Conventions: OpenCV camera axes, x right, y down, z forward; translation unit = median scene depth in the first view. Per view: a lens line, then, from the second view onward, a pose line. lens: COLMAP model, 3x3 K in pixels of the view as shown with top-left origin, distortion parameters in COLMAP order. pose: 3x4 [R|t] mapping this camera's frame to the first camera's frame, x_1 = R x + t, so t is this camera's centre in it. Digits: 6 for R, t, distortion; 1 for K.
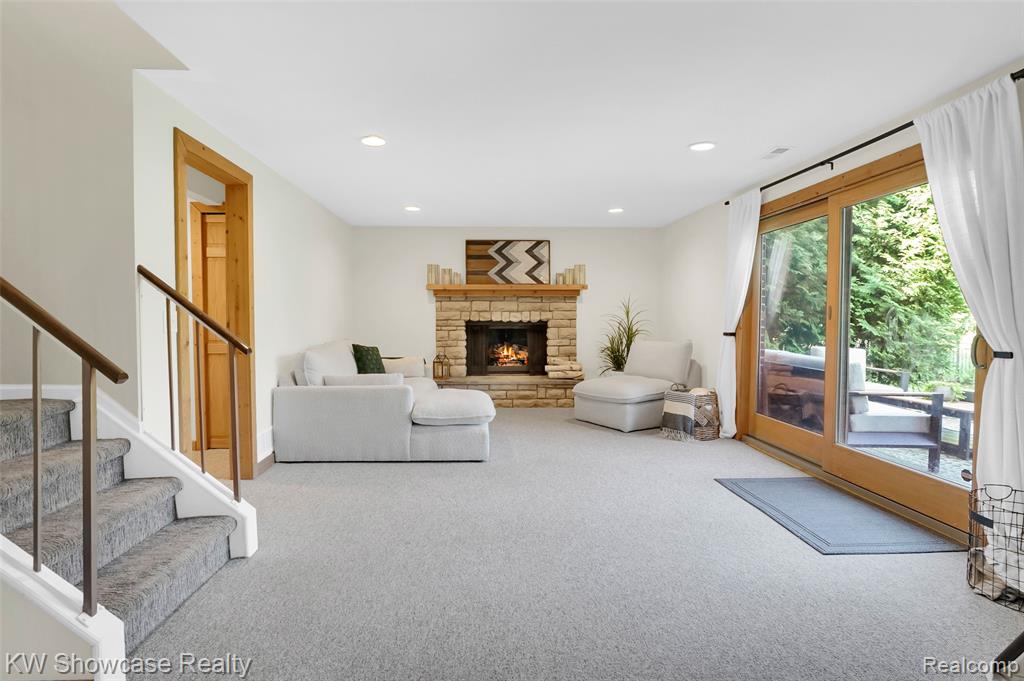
lens RADIAL K [[531.6, 0, 512.0], [0, 531.6, 340.5], [0, 0, 1]] dist [-0.061747, 0.043201]
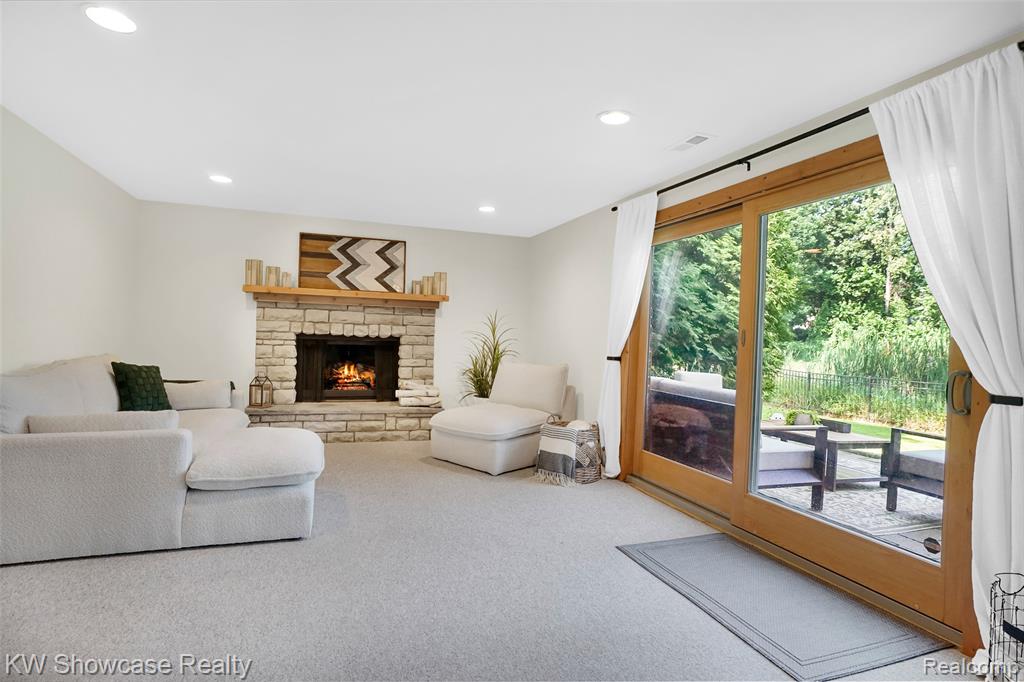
lens RADIAL K [[531.6, 0, 512.0], [0, 531.6, 341.0], [0, 0, 1]] dist [-0.061747, 0.043201]
pose [[0.961101, 0.029488, 0.274619, 0.007201], [-0.021137, 0.999221, -0.033319, -0.006436], [-0.275387, 0.026218, 0.960976, 0.155046]]
